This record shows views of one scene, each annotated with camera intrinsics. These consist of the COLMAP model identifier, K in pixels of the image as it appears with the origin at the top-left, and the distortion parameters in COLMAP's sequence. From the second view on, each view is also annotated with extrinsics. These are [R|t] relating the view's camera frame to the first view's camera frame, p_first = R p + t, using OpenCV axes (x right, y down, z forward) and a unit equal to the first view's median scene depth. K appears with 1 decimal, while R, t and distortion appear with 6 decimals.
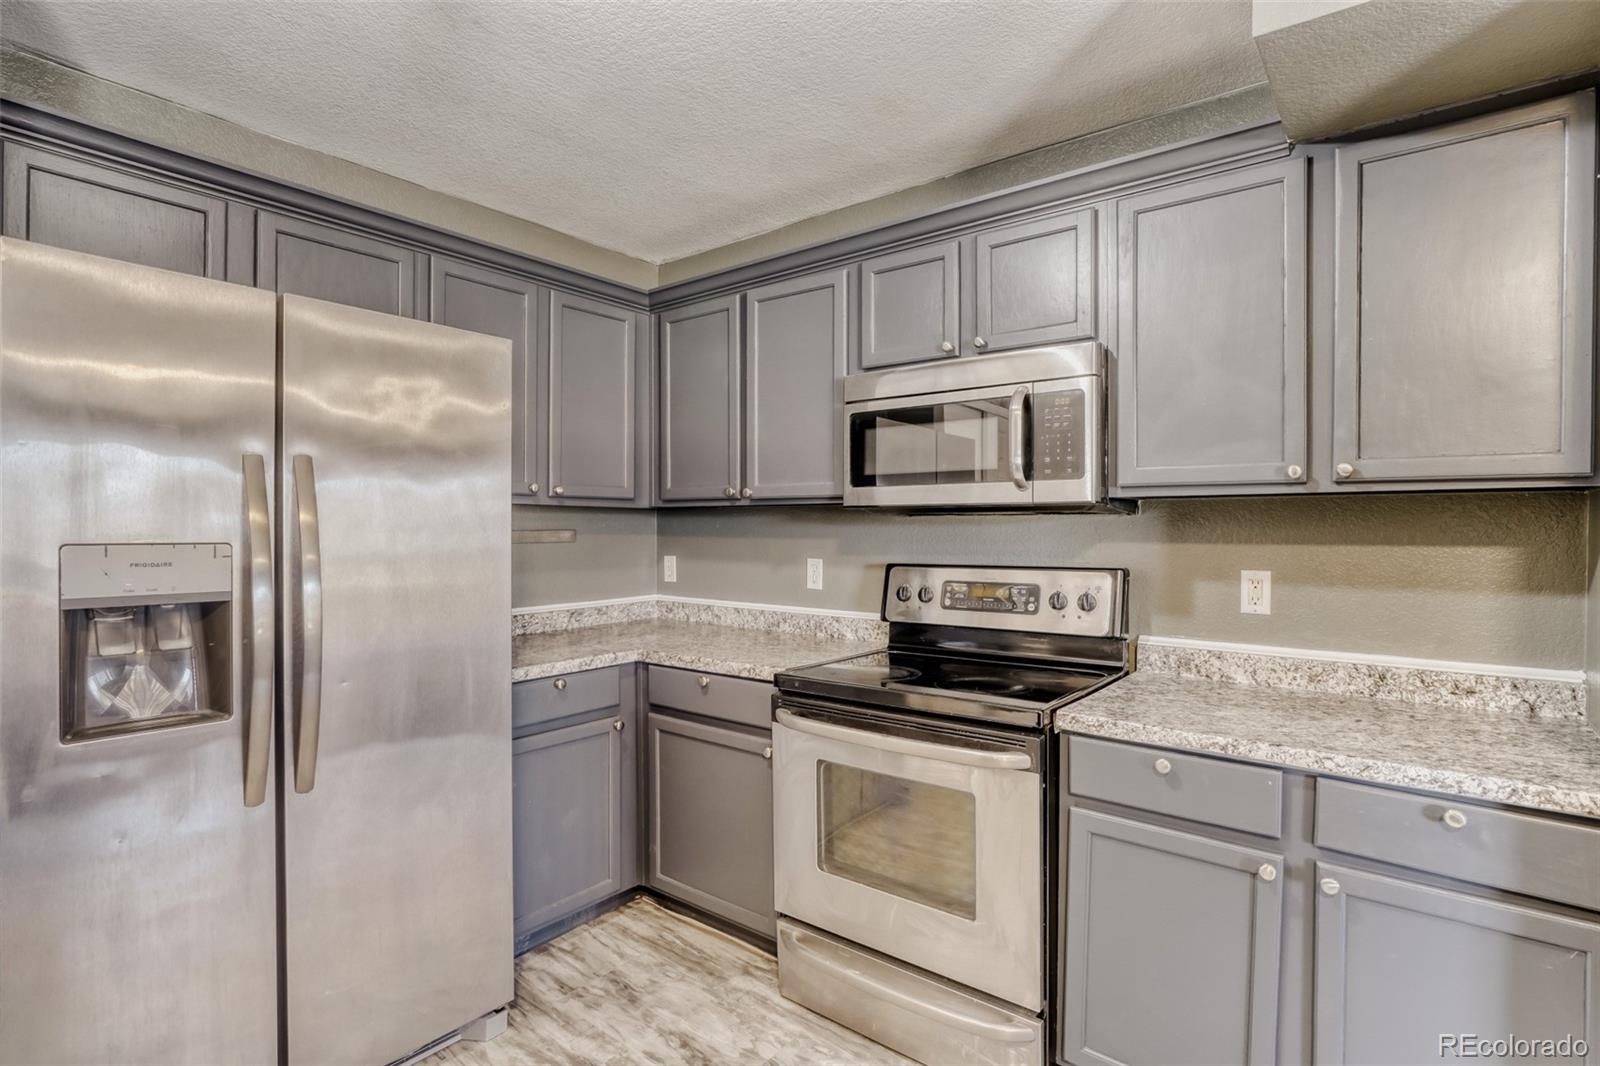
lens RADIAL K [[778.7, 0, 791.8], [0, 778.7, 518.9], [0, 0, 1]] dist [-0.023472, 0.001252]
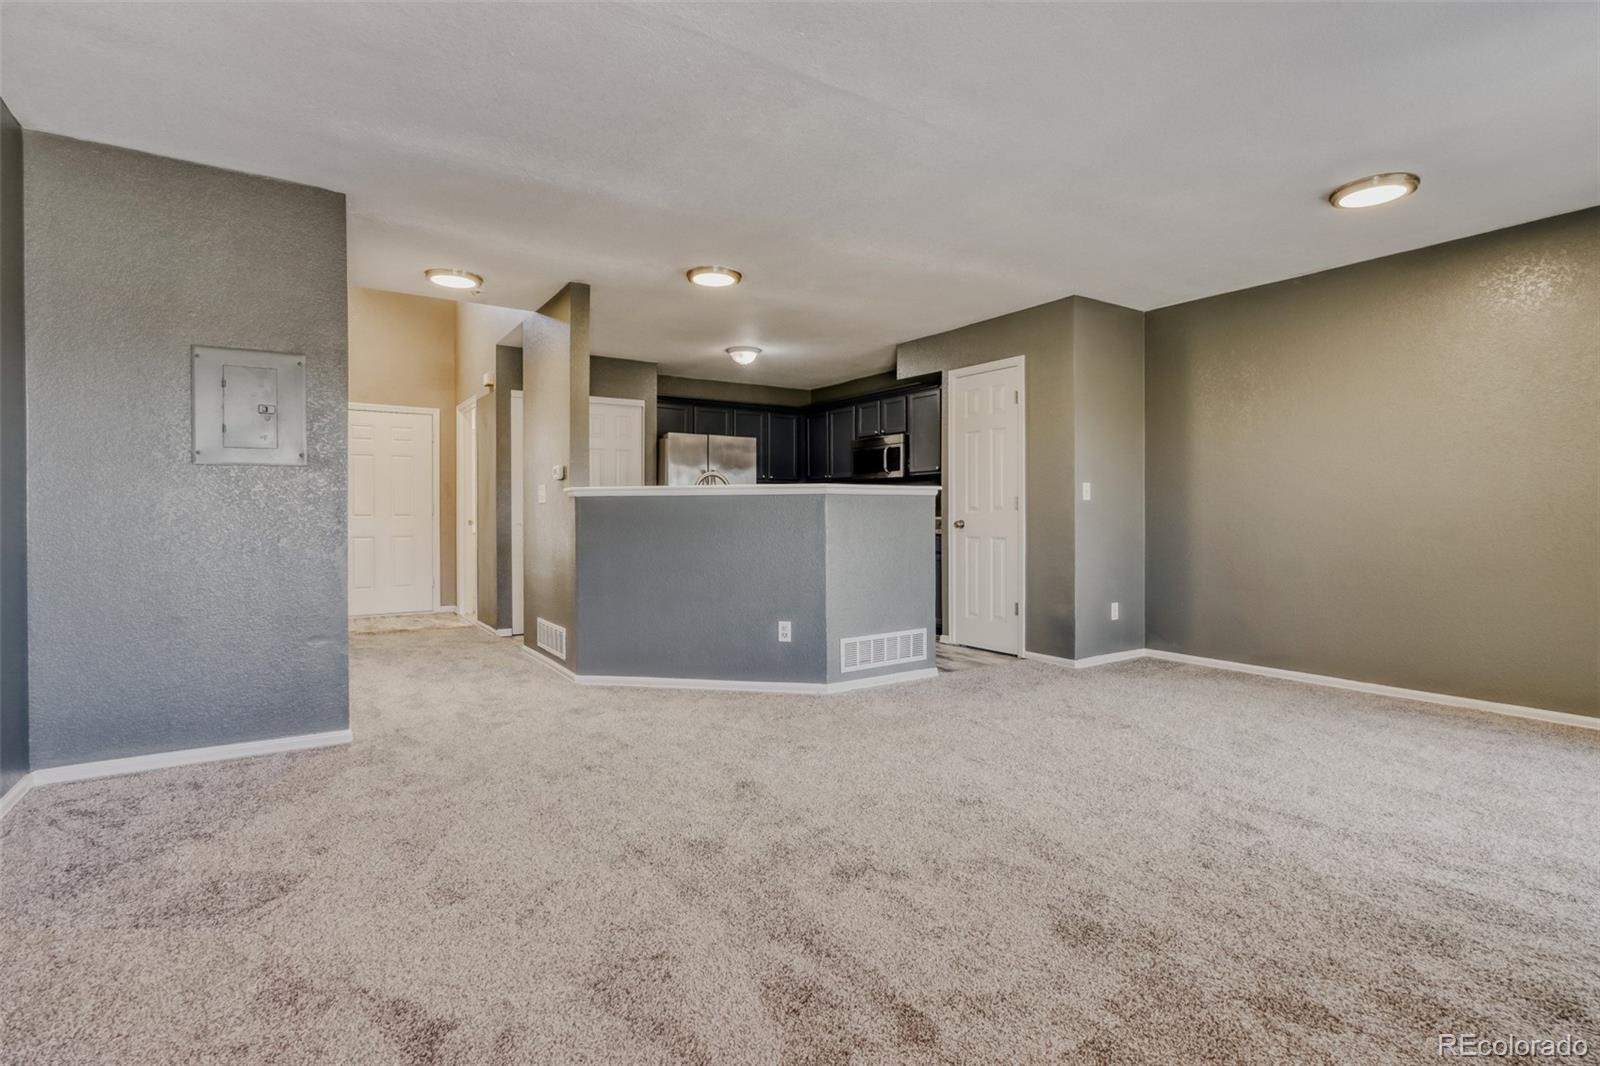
lens RADIAL K [[778.7, 0, 791.8], [0, 778.7, 518.9], [0, 0, 1]] dist [-0.023472, 0.001252]
pose [[0.945905, 0.003386, -0.324427, 1.027800], [0.001175, 0.999903, 0.013861, 0.117948], [0.324443, -0.013492, 0.945809, -2.508663]]
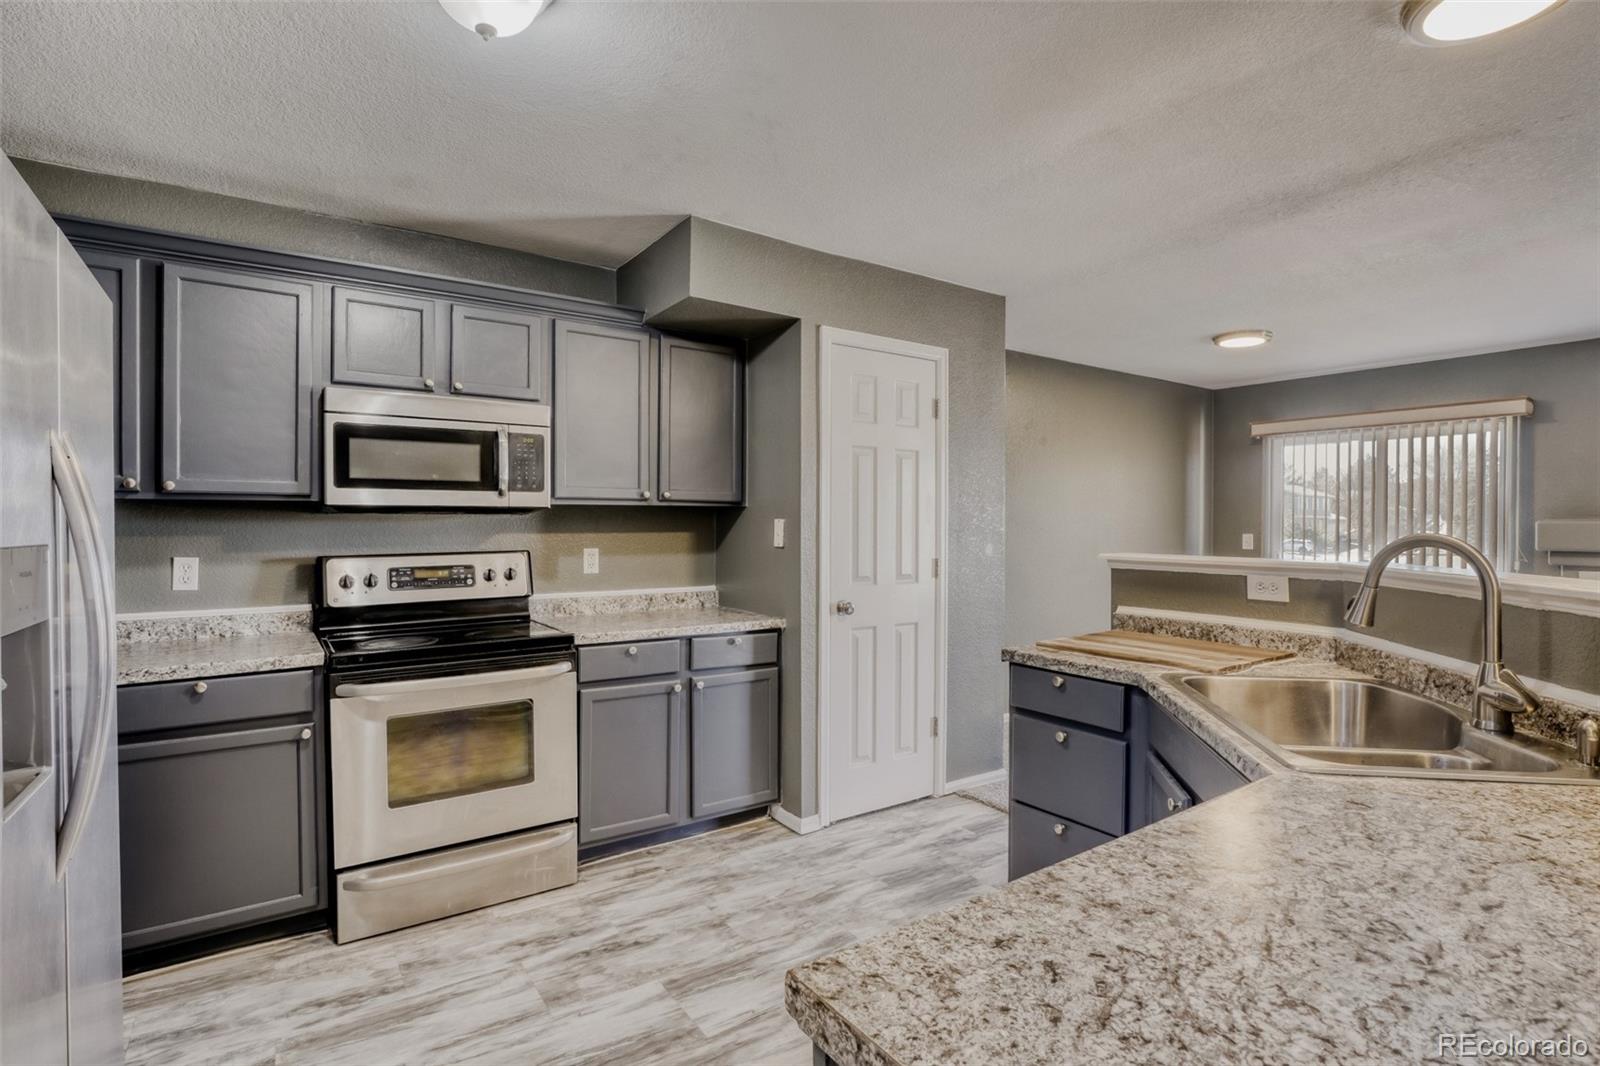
lens RADIAL K [[778.7, 0, 791.8], [0, 778.7, 518.9], [0, 0, 1]] dist [-0.023472, 0.001252]
pose [[0.294130, 0.006995, 0.955740, -0.914643], [-0.007894, 0.999957, -0.004889, 0.005419], [-0.955733, -0.006107, 0.294172, 0.059788]]
